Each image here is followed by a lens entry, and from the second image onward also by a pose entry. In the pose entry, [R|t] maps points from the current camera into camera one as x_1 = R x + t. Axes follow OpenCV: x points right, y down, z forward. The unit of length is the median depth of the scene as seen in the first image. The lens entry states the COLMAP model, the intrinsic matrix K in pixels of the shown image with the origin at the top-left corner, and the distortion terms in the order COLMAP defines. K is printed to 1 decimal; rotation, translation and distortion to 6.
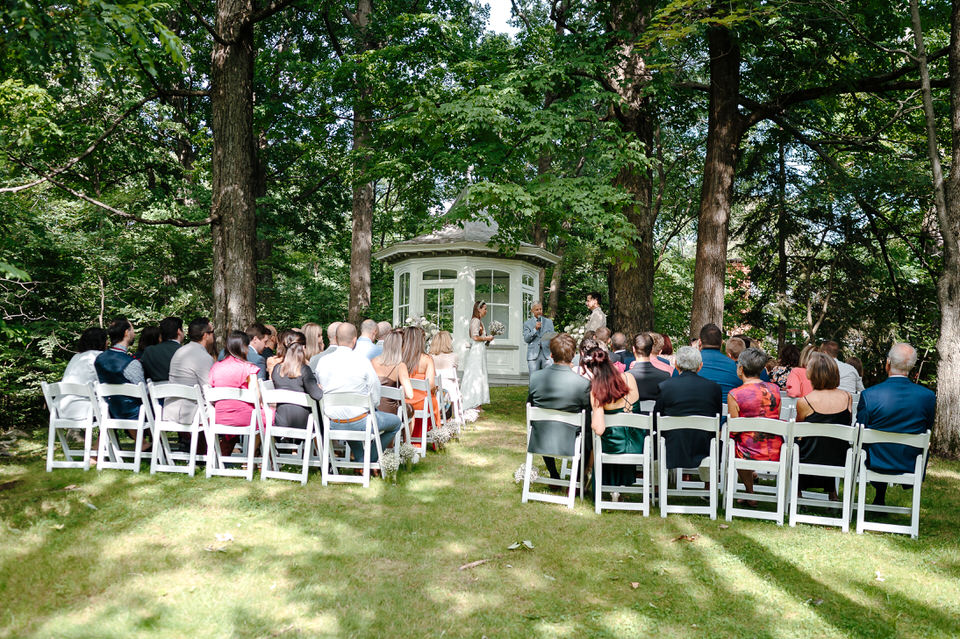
lens RADIAL K [[988.9, 0, 480.0], [0, 988.9, 319.5], [0, 0, 1]] dist [0.022869, 0.014357]
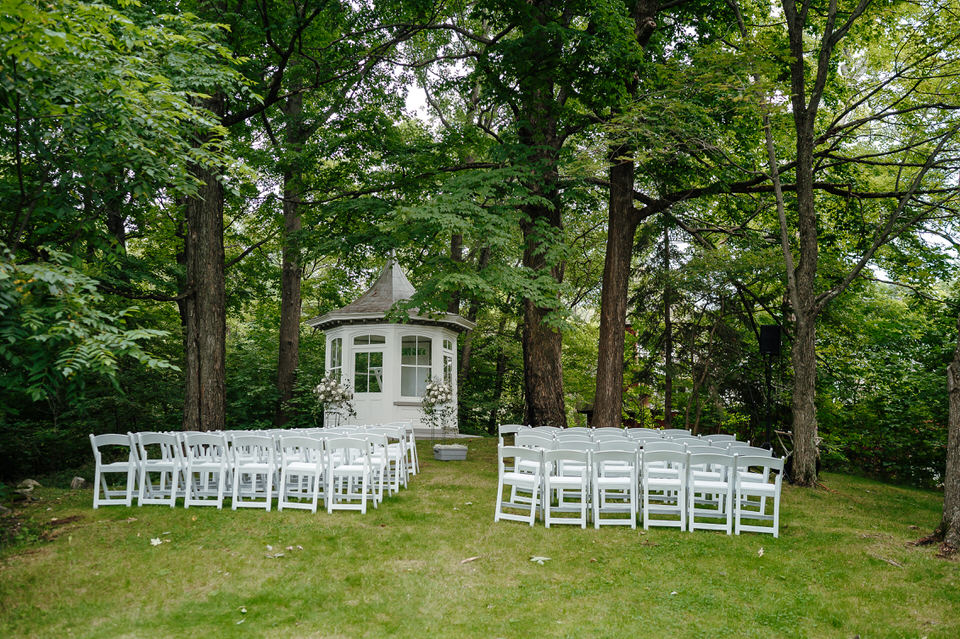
lens RADIAL K [[988.9, 0, 480.0], [0, 988.9, 319.5], [0, 0, 1]] dist [0.022869, 0.014357]
pose [[0.993359, -0.000523, 0.115056, -0.045024], [0.007494, 0.998160, -0.060169, -0.000450], [-0.114812, 0.060632, 0.991535, -0.115027]]
